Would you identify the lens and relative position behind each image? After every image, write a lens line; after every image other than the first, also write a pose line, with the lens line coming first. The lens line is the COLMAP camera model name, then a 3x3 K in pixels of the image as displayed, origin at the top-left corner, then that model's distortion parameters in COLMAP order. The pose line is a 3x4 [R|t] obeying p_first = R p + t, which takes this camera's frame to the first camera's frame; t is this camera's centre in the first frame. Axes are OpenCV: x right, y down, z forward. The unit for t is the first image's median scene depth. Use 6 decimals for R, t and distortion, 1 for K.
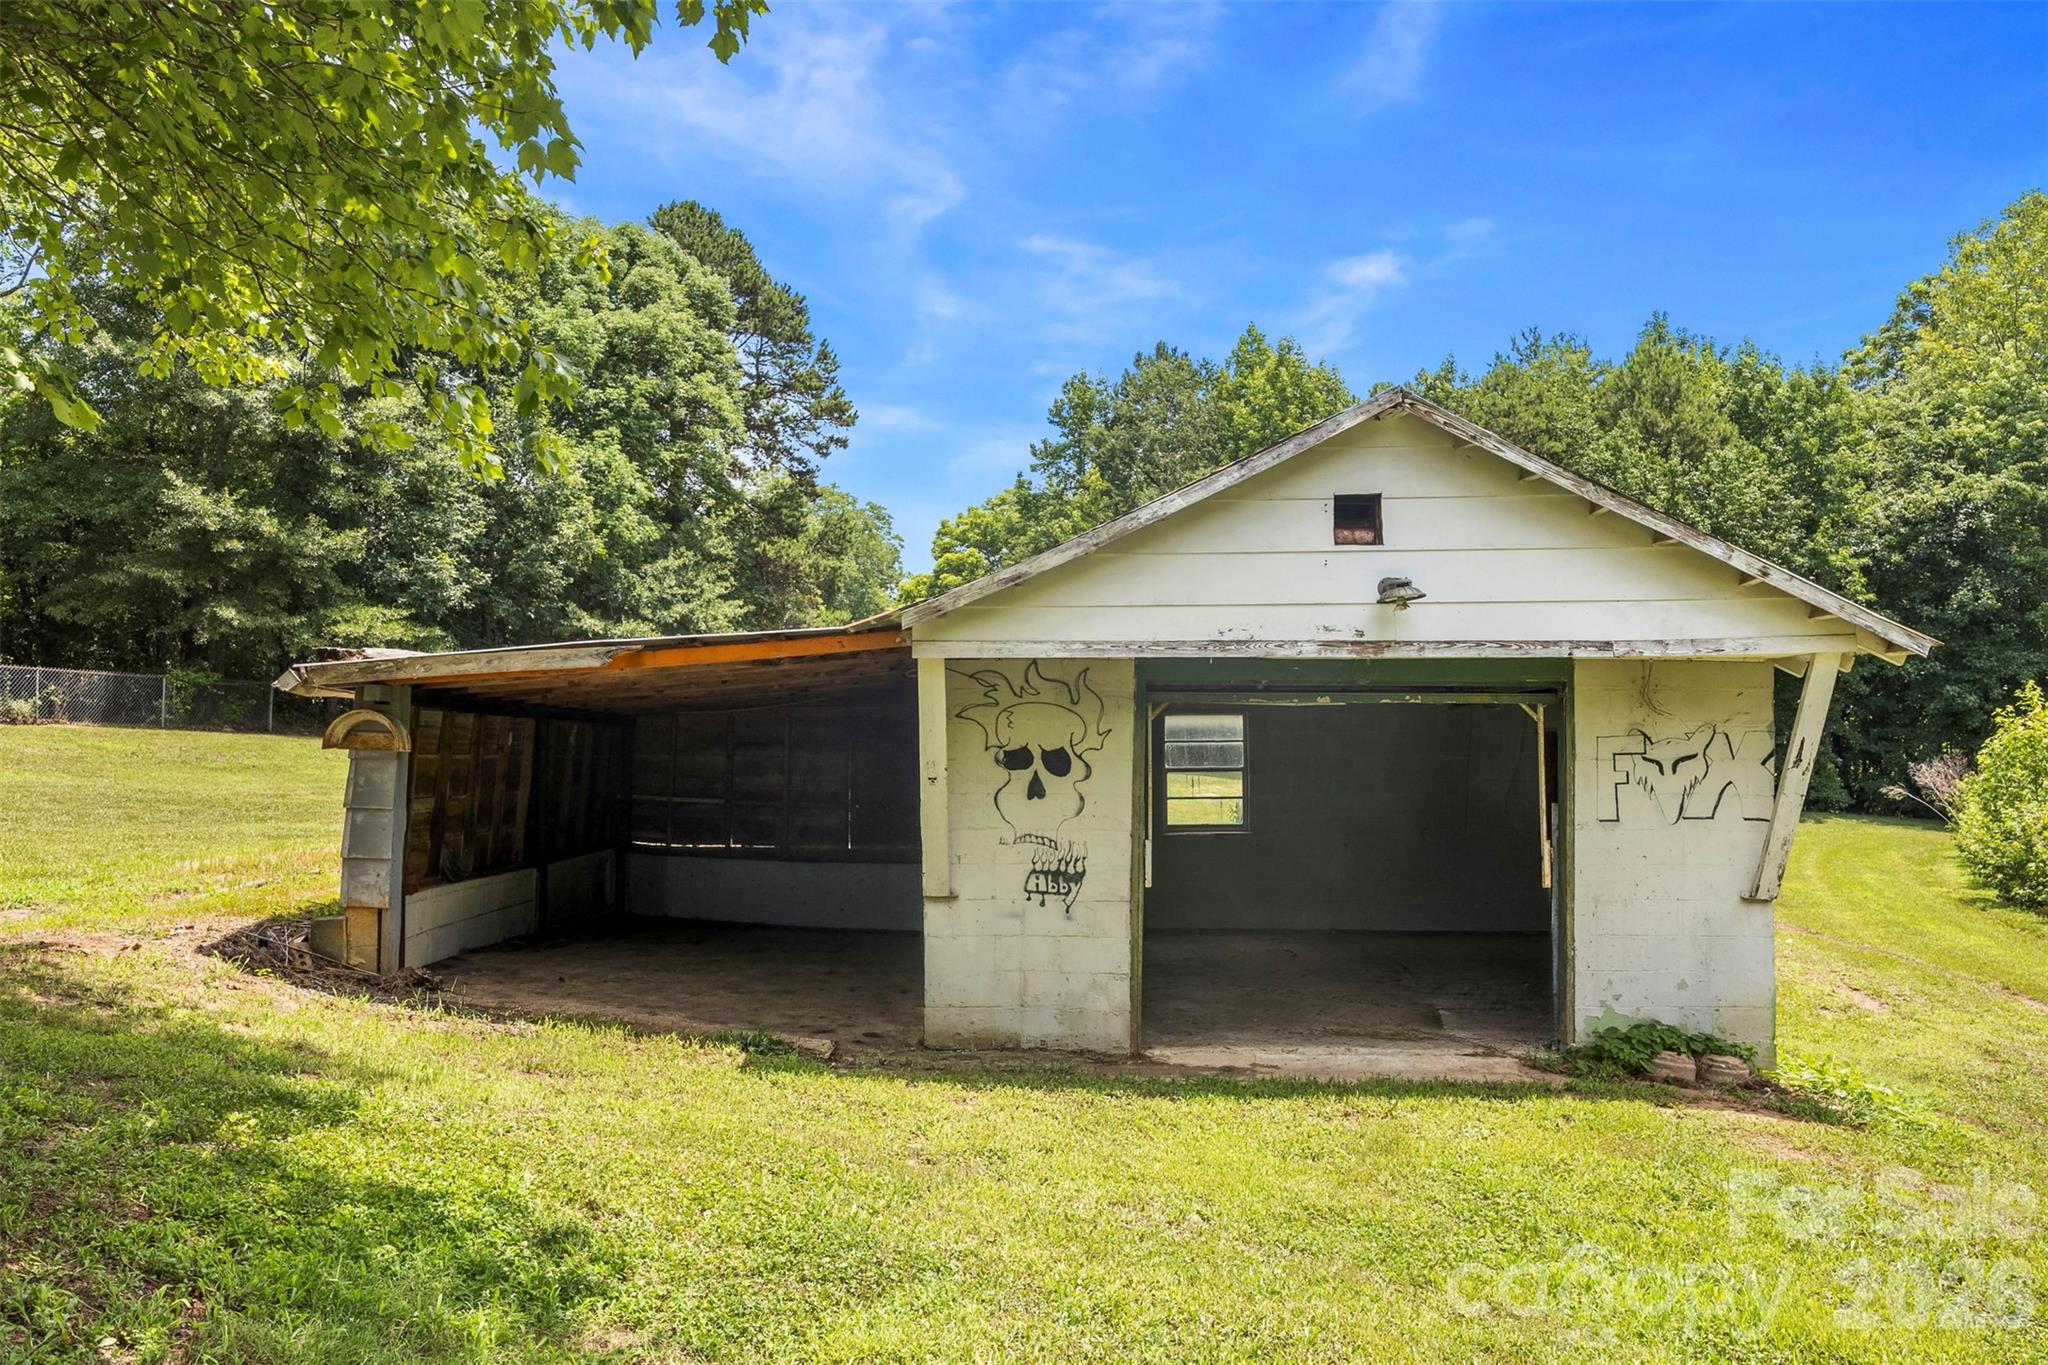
lens RADIAL K [[1575.8, 0, 1021.4], [0, 1575.8, 678.6], [0, 0, 1]] dist [0.002995, -0.000229]
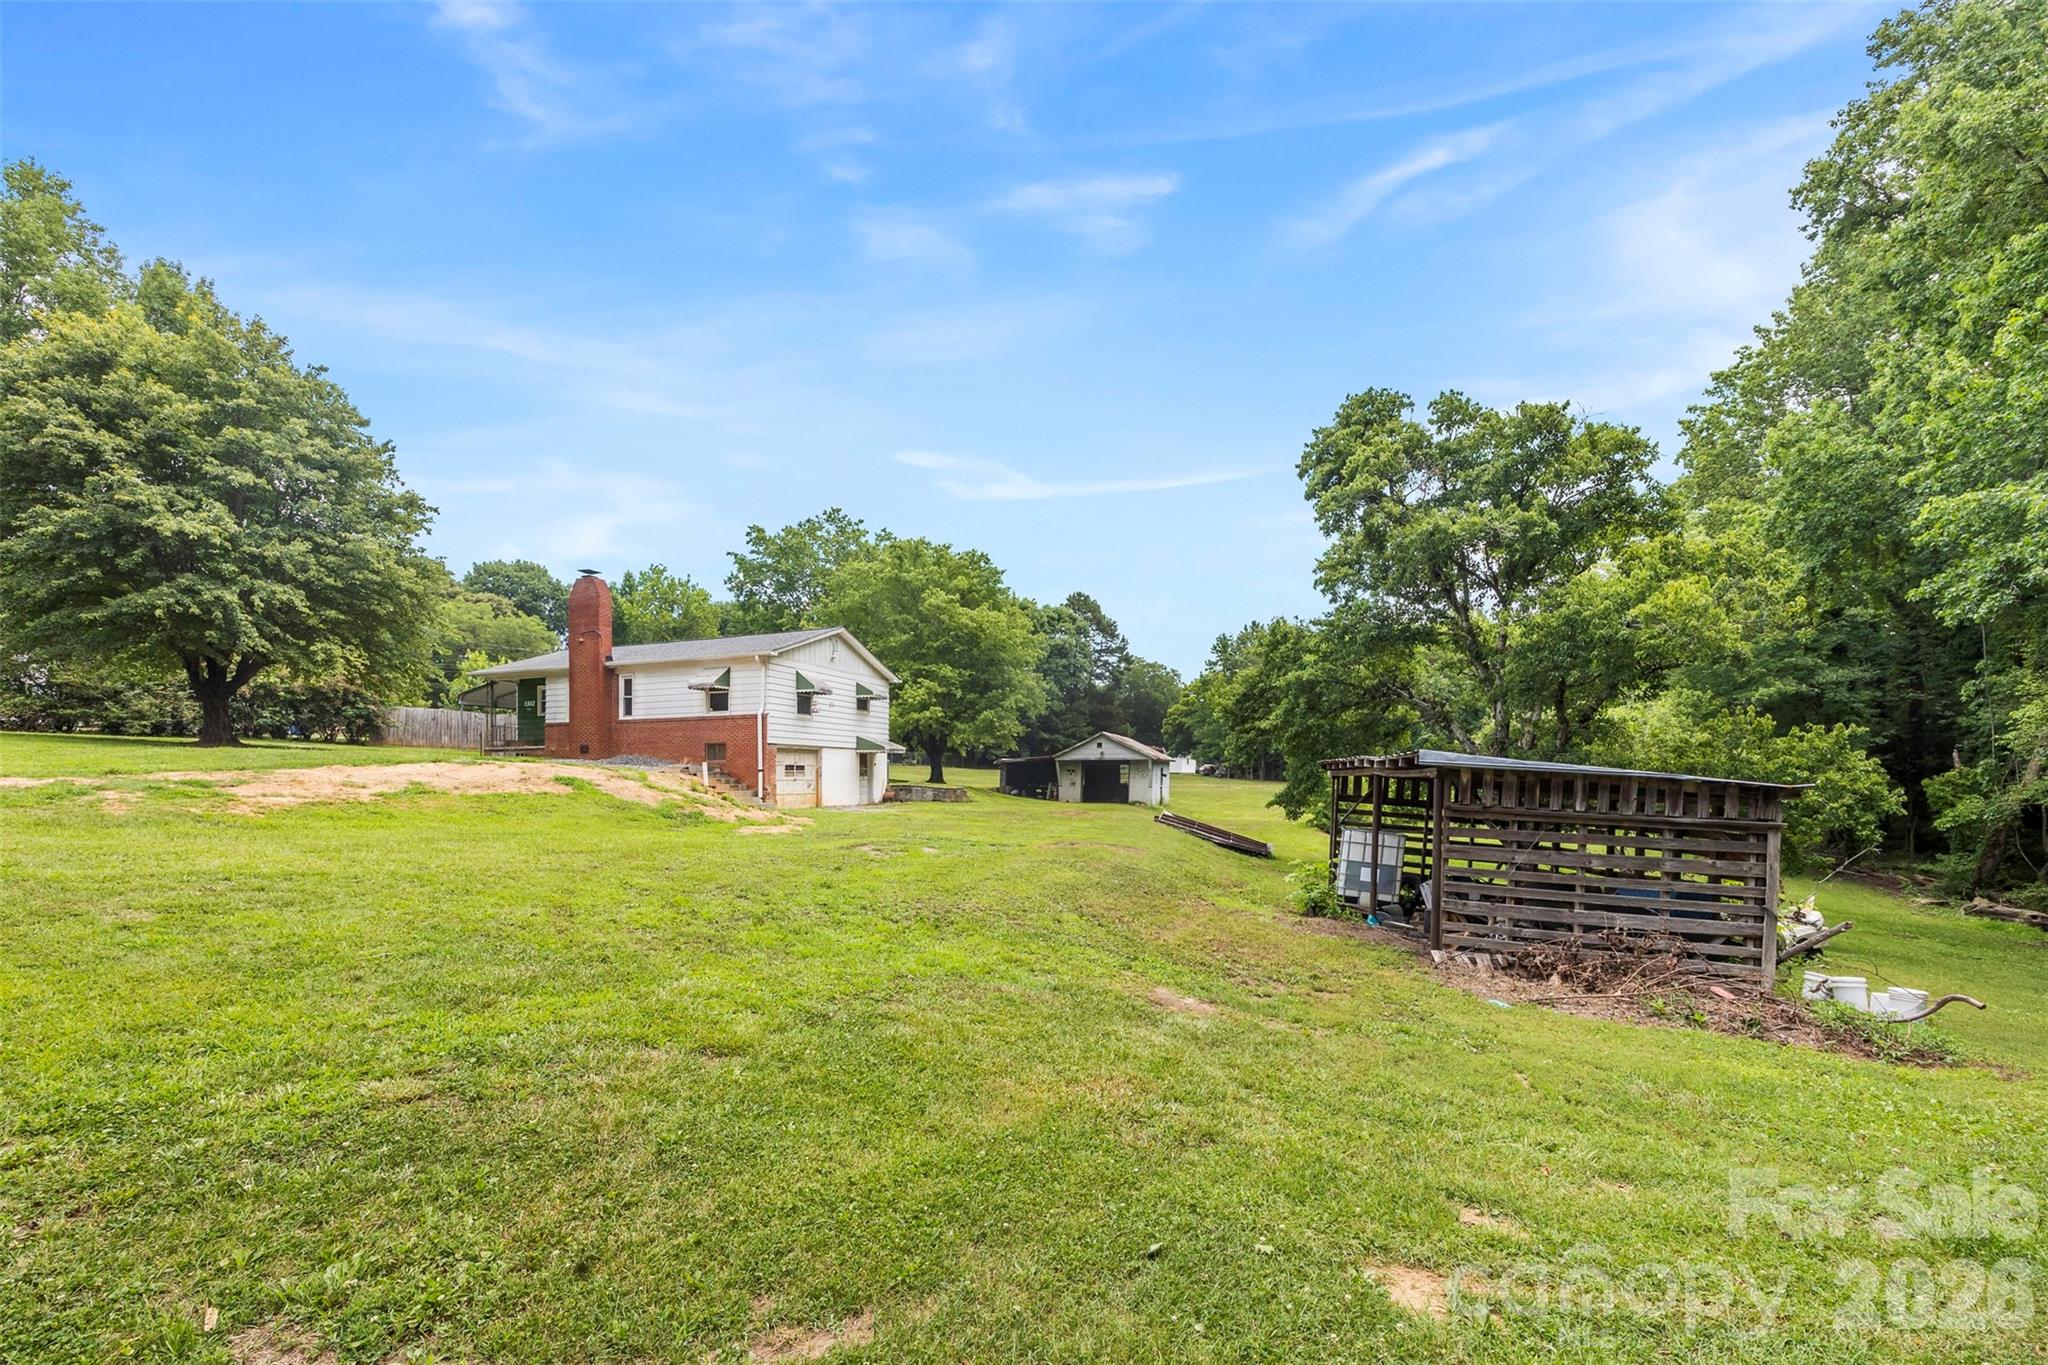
lens RADIAL K [[788.6, 0, 1026.4], [0, 788.6, 683.5], [0, 0, 1]] dist [-0.000534, -0.000015]
pose [[0.948607, -0.036455, -0.314349, 0.222099], [0.014581, 0.997322, -0.071661, -0.023718], [0.316119, 0.063395, 0.946599, -0.618291]]
